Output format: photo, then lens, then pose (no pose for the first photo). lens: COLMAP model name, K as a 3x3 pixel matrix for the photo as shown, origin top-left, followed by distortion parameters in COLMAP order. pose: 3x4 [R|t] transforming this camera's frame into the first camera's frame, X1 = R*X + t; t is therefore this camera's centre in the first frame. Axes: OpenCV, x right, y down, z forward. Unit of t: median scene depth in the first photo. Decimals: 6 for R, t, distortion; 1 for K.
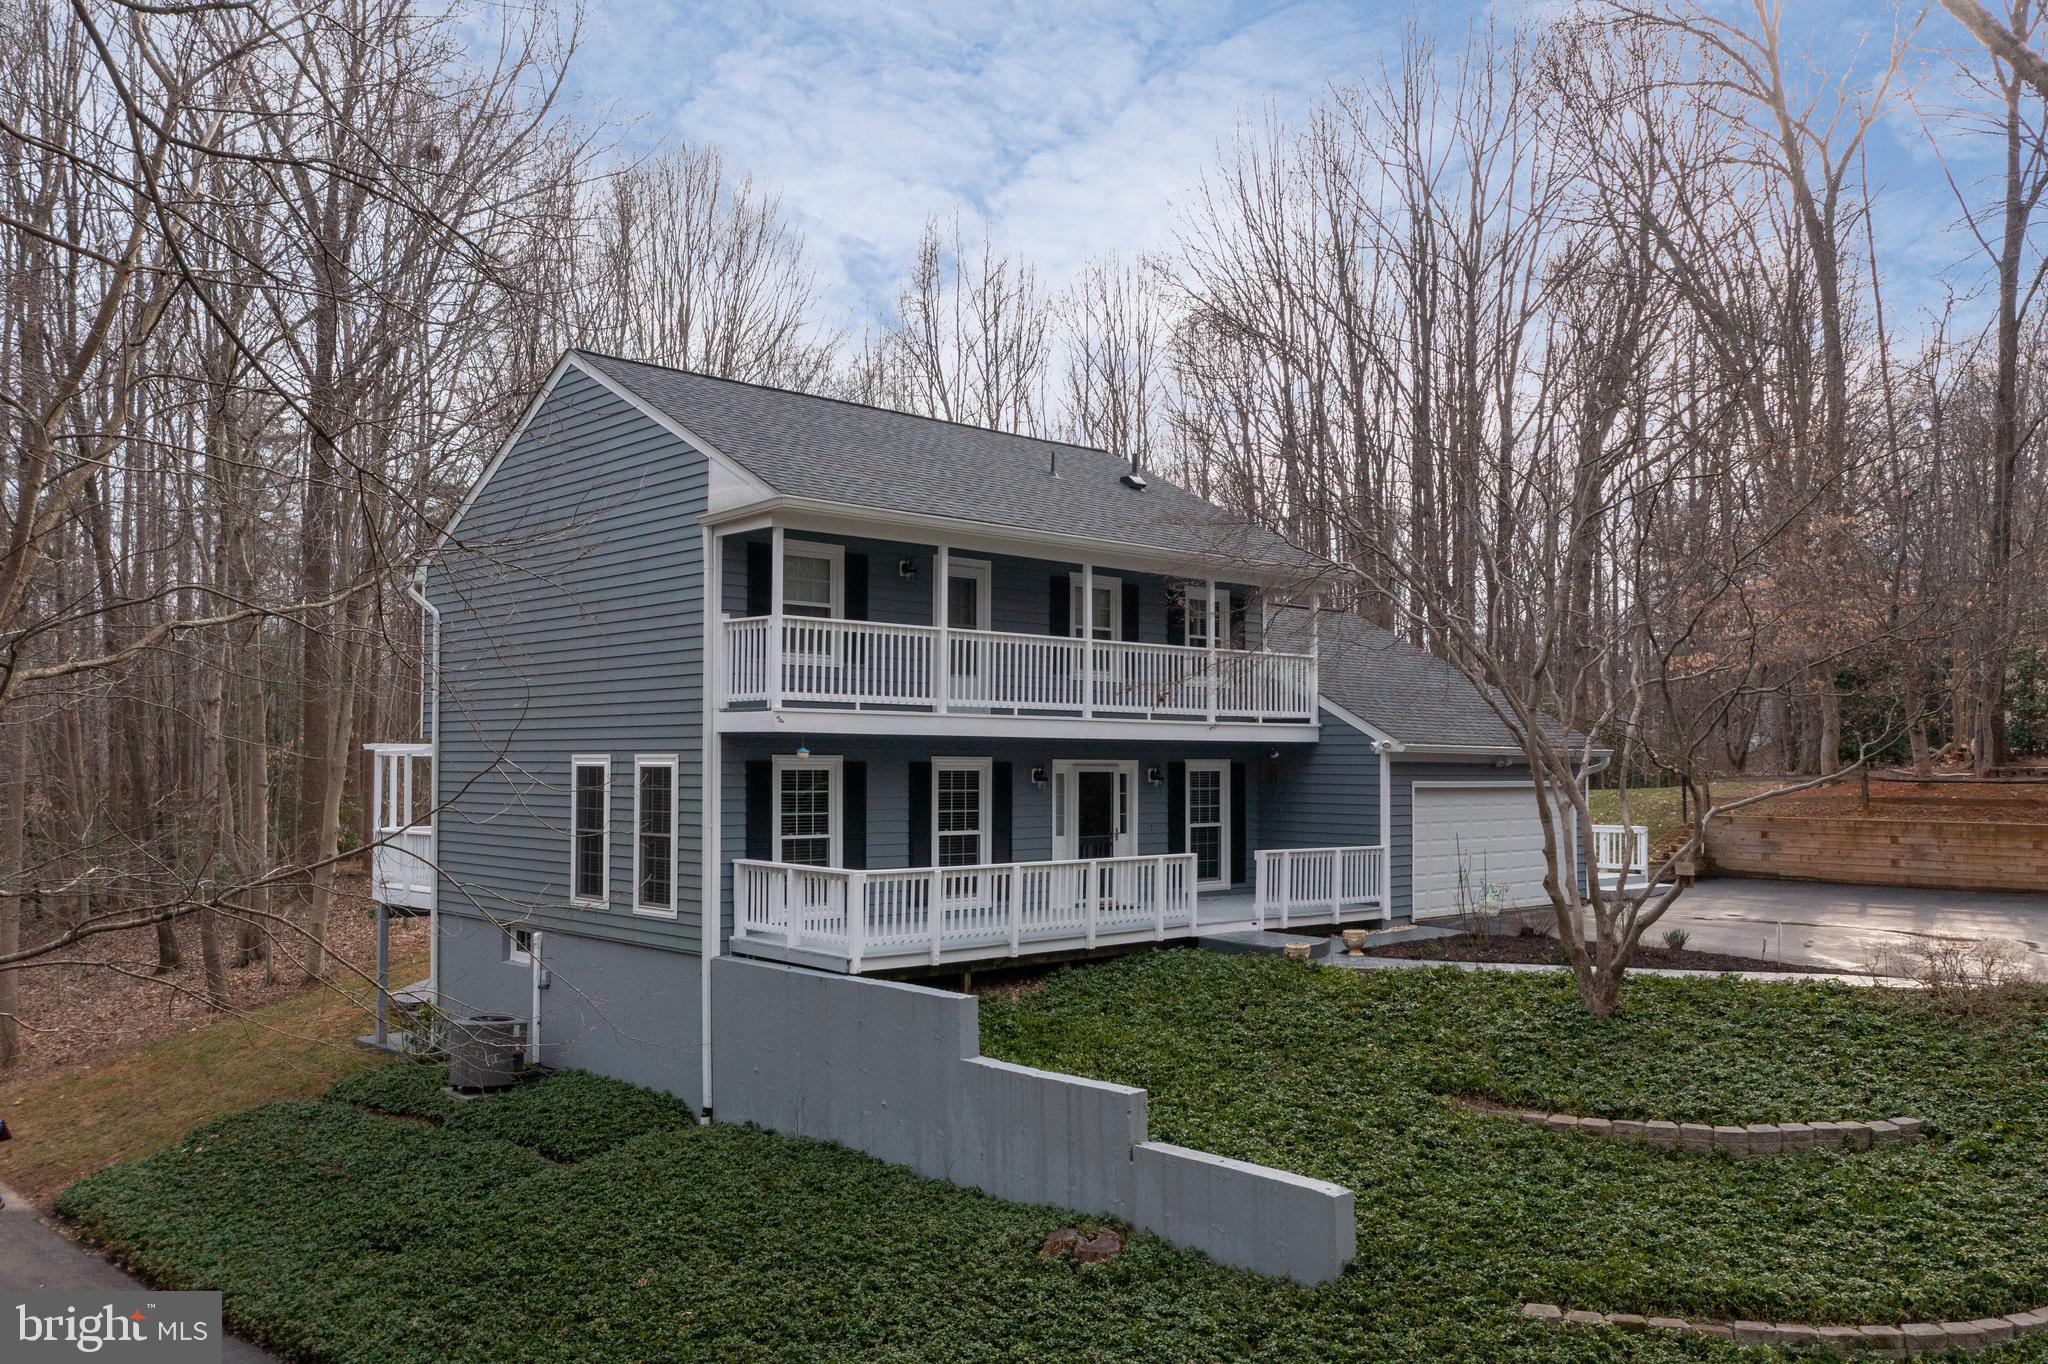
lens RADIAL K [[1623.0, 0, 1031.4], [0, 1623.0, 650.4], [0, 0, 1]] dist [0.013016, 0.033821]
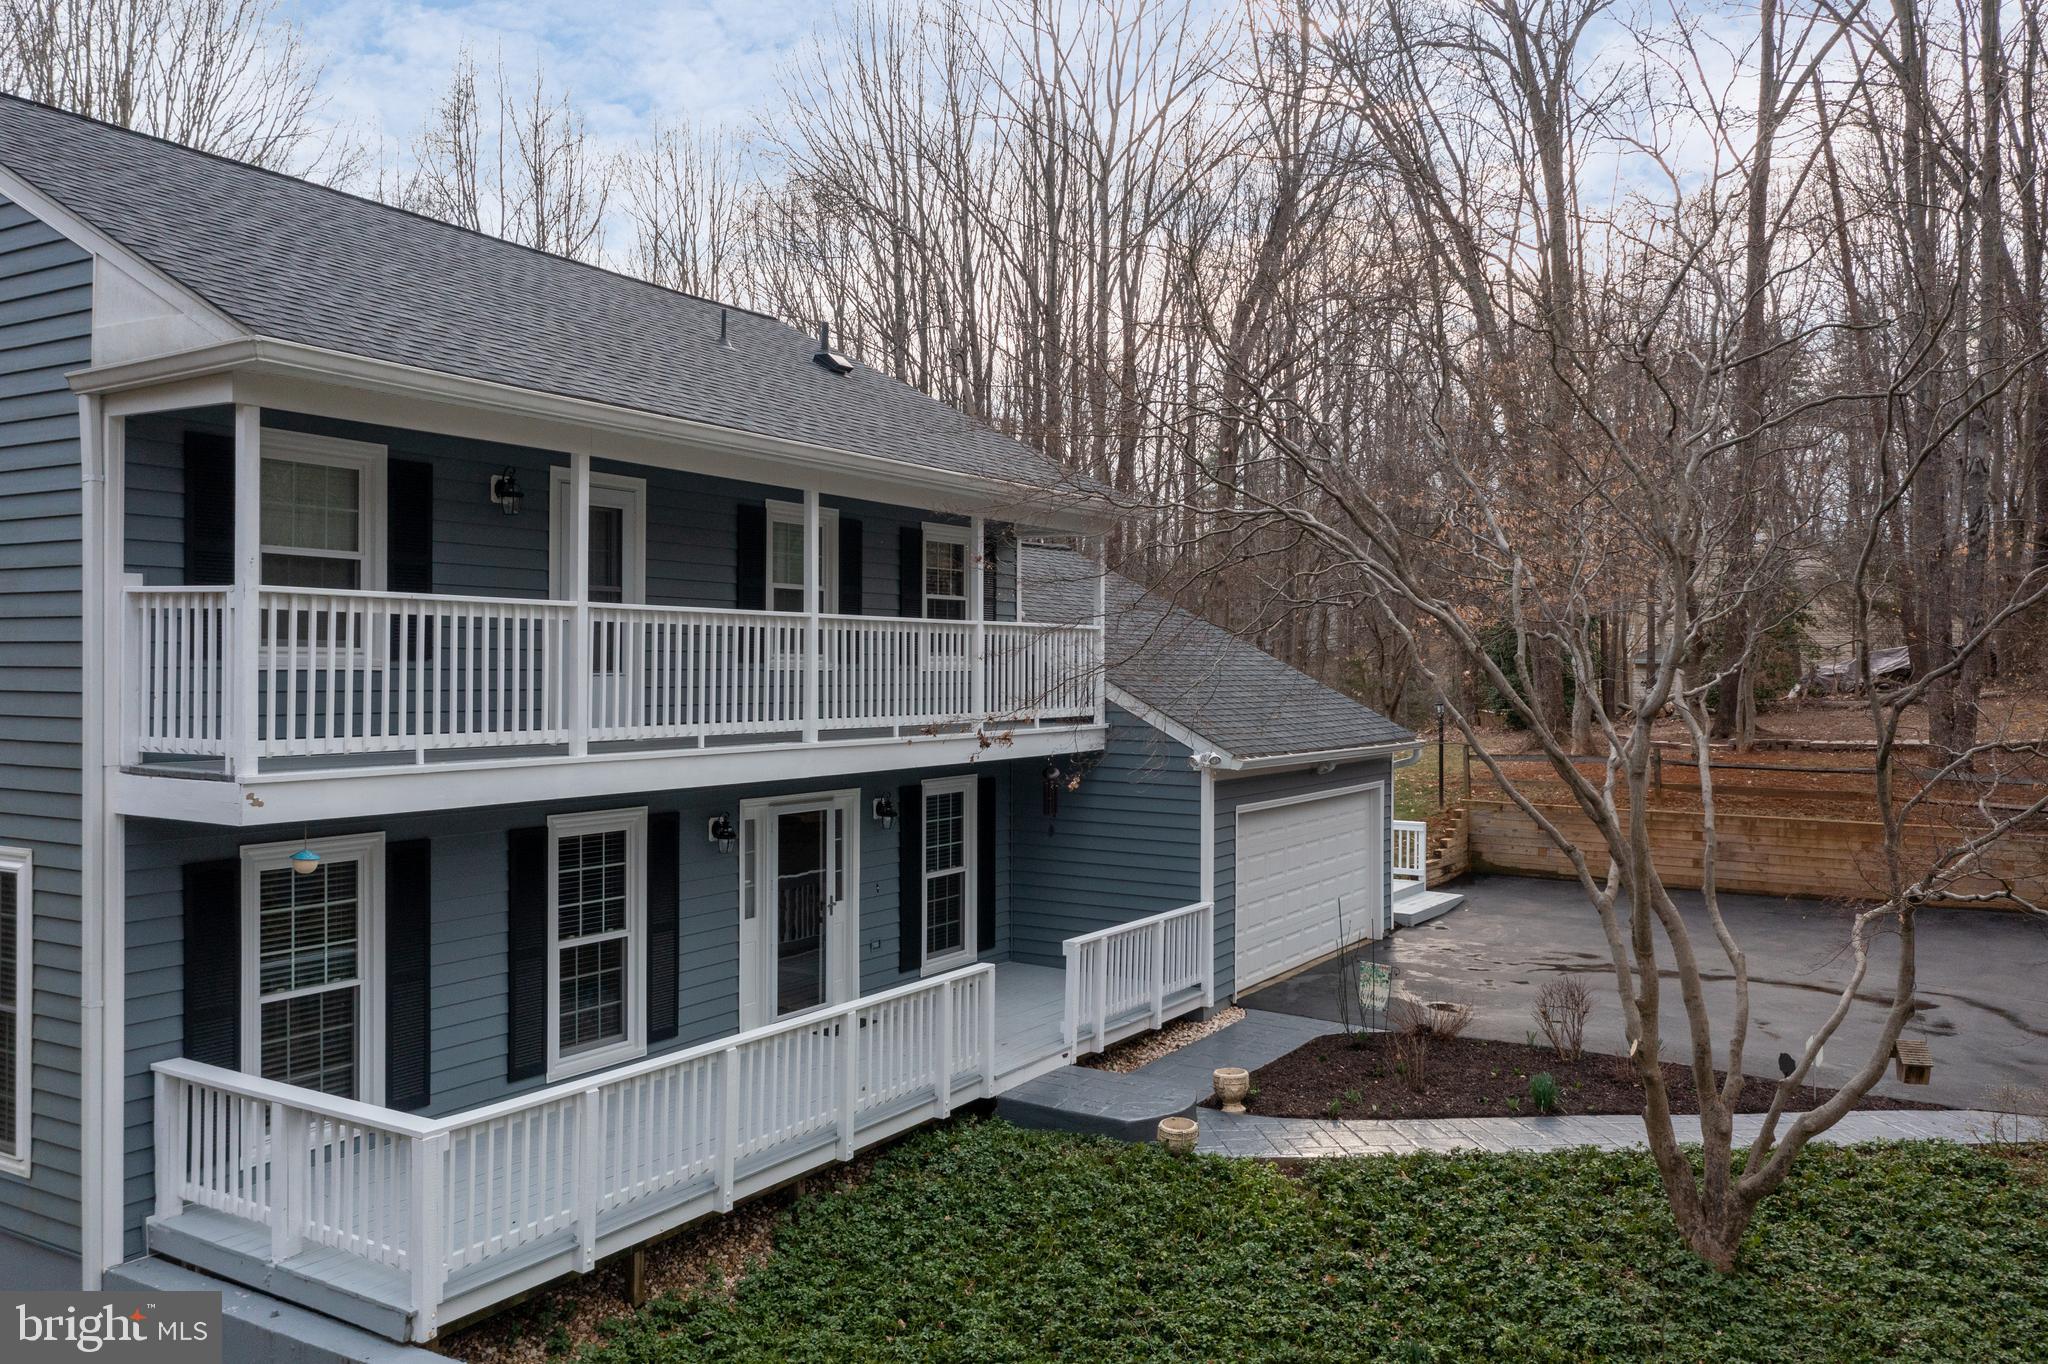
lens RADIAL K [[1623.0, 0, 1031.4], [0, 1623.0, 650.4], [0, 0, 1]] dist [0.013016, 0.033821]
pose [[0.960595, 0.002801, 0.277939, -0.061662], [-0.019063, 0.998259, 0.055823, -0.031648], [-0.277299, -0.058921, 0.958975, 0.432041]]
